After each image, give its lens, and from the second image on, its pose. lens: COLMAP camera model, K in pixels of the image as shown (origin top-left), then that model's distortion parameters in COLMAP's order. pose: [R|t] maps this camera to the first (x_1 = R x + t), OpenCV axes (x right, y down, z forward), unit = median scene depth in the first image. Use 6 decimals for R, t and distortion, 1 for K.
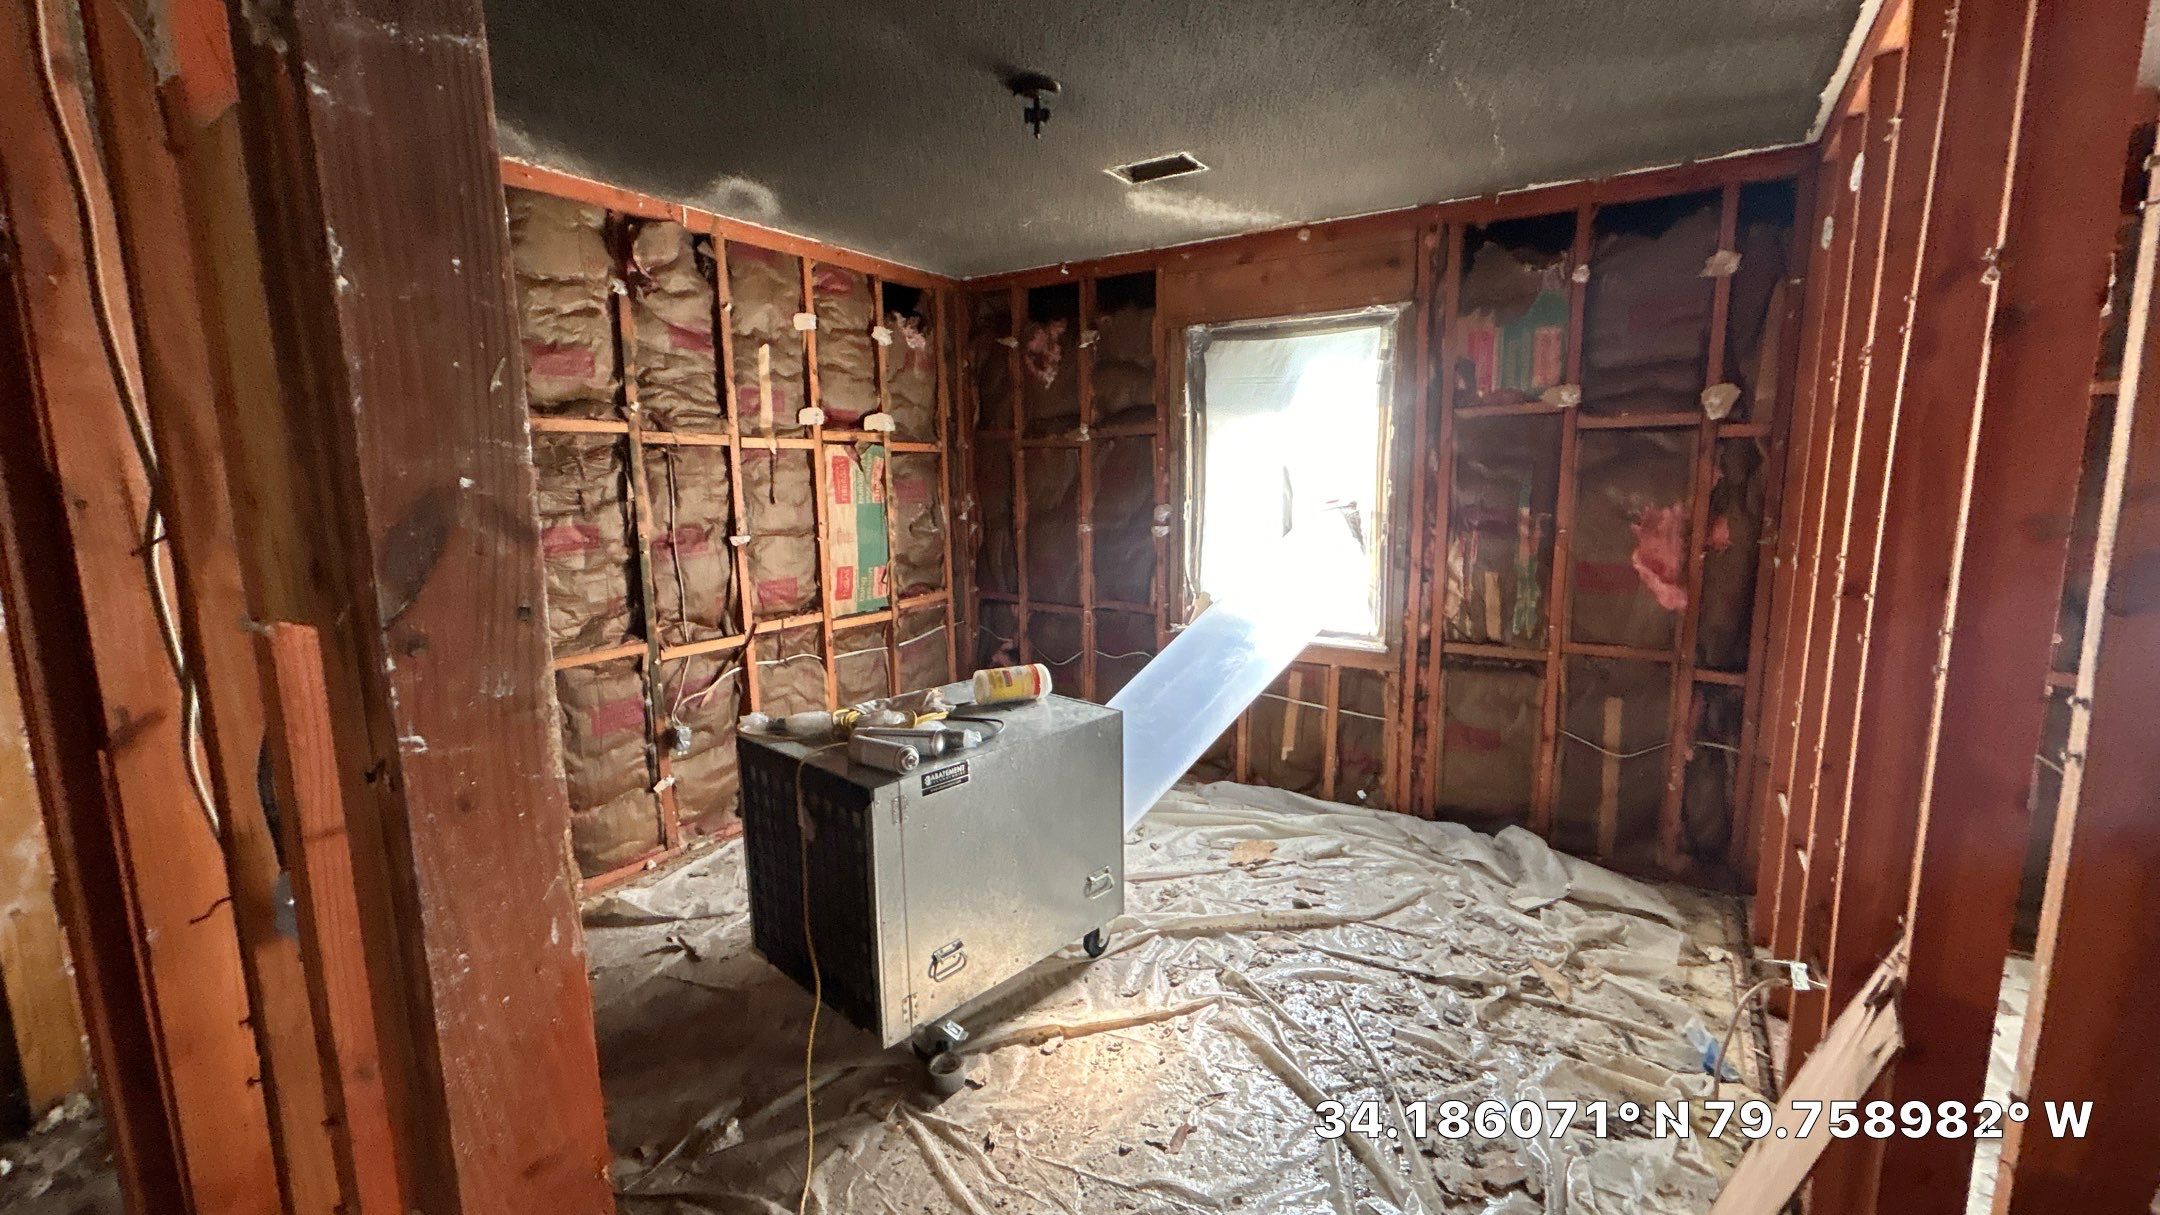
lens RADIAL K [[909.4, 0, 1080.0], [0, 909.4, 607.5], [0, 0, 1]] dist [0.000306, 0.000156]
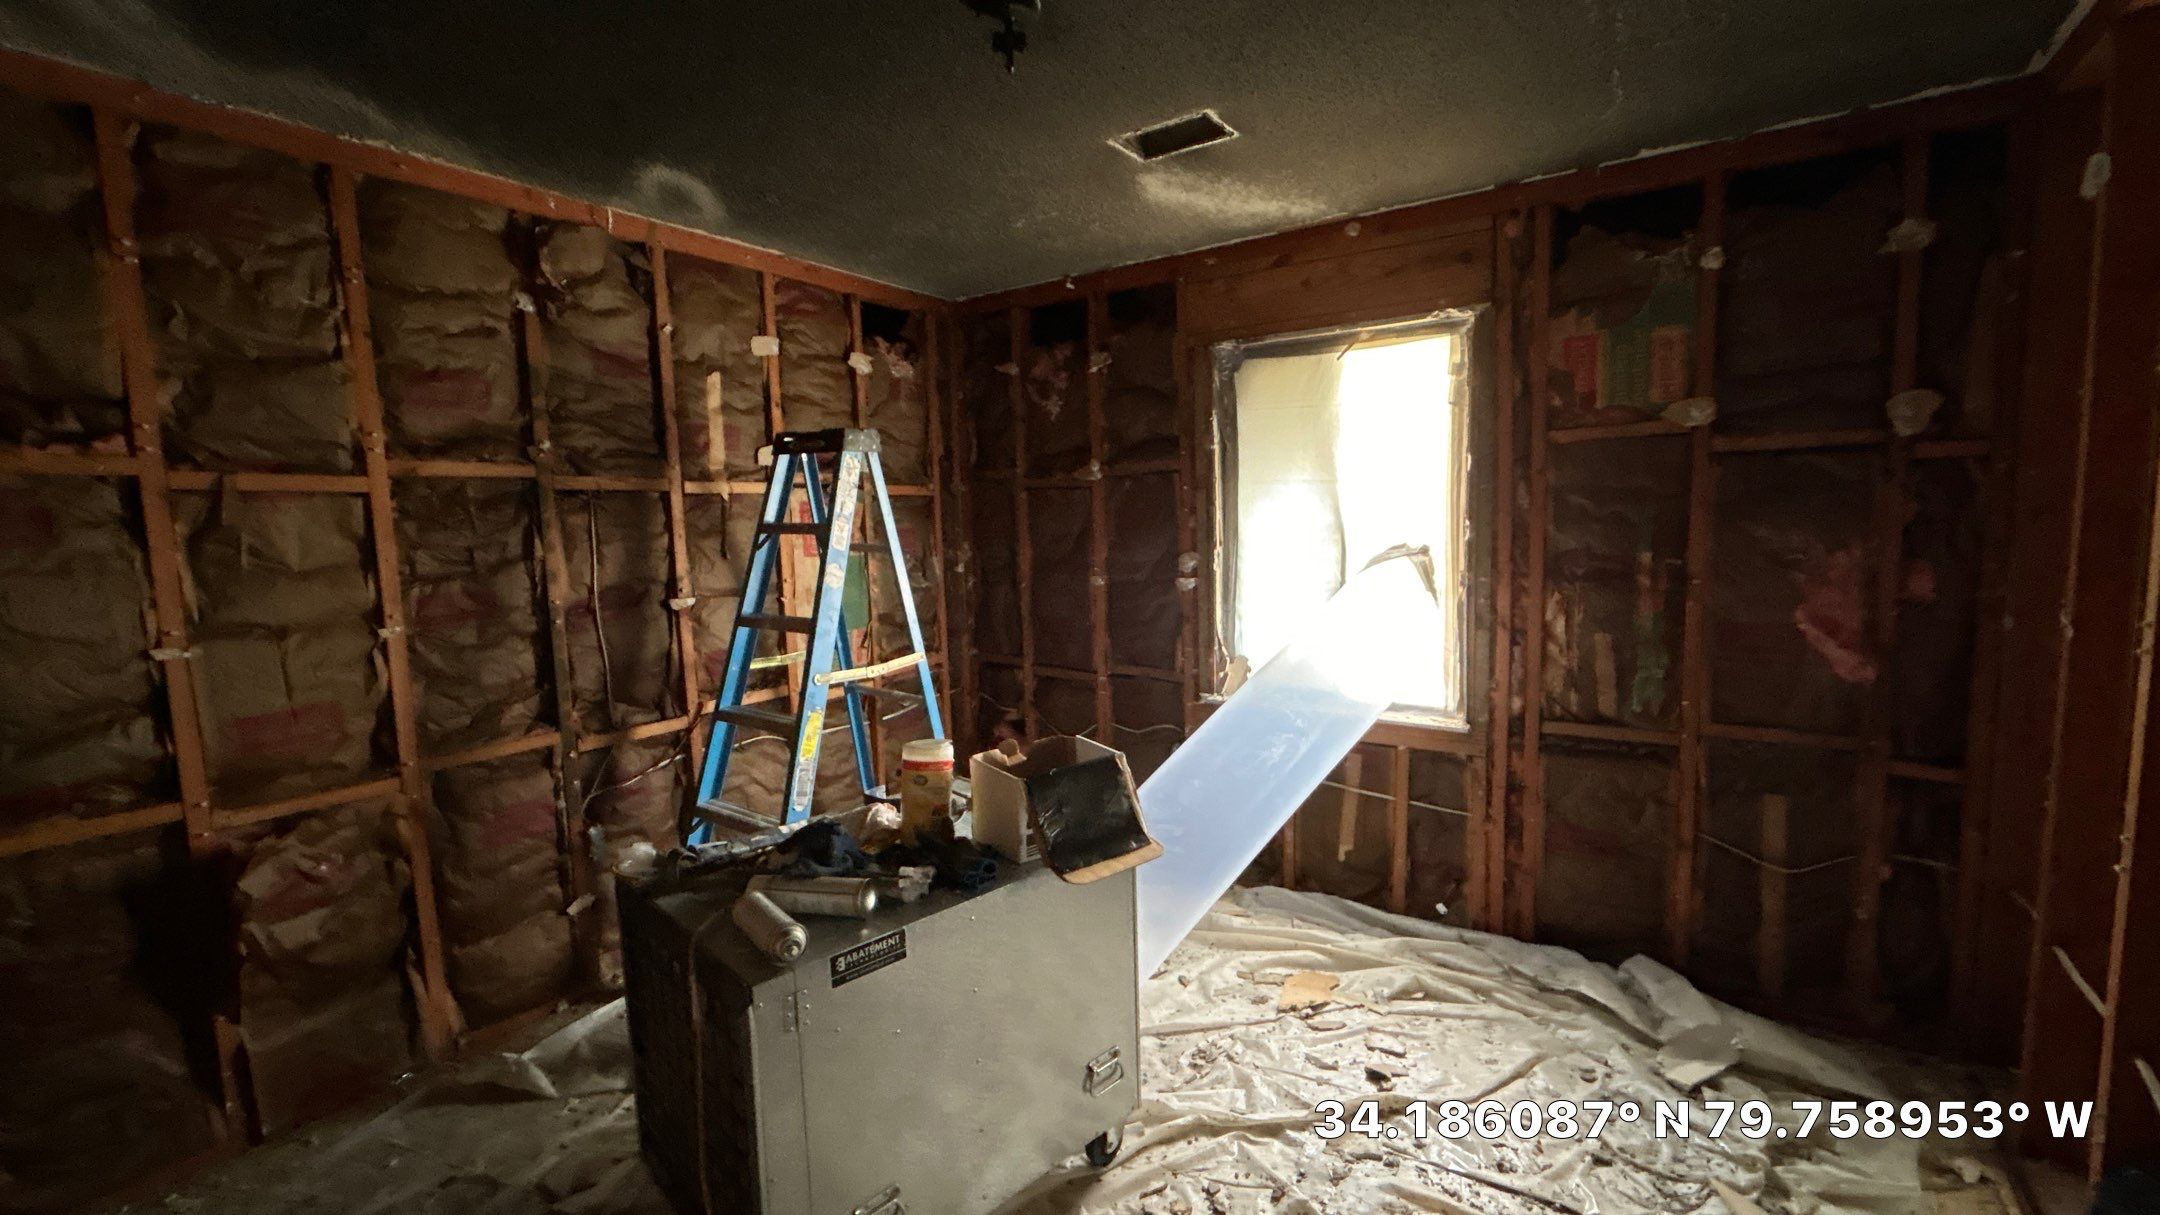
lens RADIAL K [[909.4, 0, 1080.0], [0, 909.4, 607.5], [0, 0, 1]] dist [0.000306, 0.000156]
pose [[0.999469, -0.011941, -0.030317, 0.018639], [0.010532, 0.998877, -0.046201, -0.029390], [0.030835, 0.045857, 0.998472, 0.188132]]
